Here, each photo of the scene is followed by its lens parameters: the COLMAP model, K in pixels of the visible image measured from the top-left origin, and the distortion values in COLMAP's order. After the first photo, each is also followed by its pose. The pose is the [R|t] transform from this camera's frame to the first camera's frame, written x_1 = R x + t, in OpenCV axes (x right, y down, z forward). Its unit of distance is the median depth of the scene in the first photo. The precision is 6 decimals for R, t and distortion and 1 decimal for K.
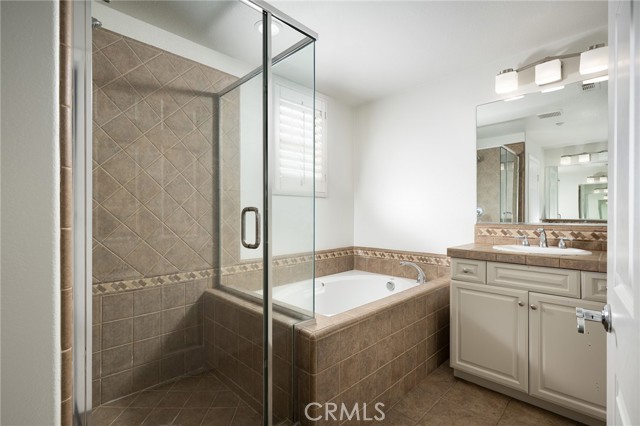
lens RADIAL K [[303.1, 0, 323.2], [0, 303.1, 212.3], [0, 0, 1]] dist [0.003684, 0.000349]
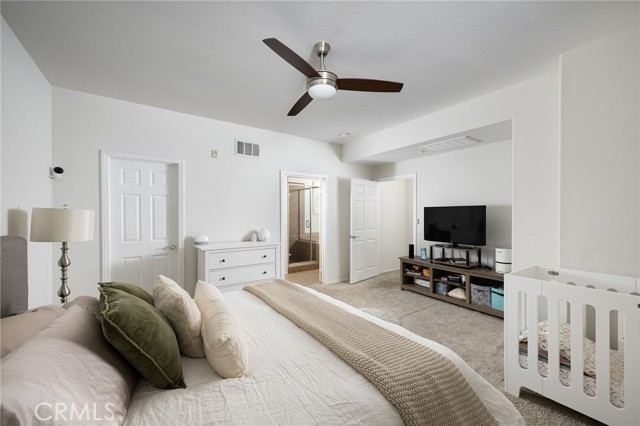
lens RADIAL K [[249.6, 0, 320.4], [0, 249.6, 213.1], [0, 0, 1]] dist [-0.003849, 0.000181]
pose [[0.985043, 0.003951, -0.172266, 0.534835], [-0.005755, 0.999934, -0.009979, -0.073603], [0.172215, 0.010821, 0.985000, -2.391411]]
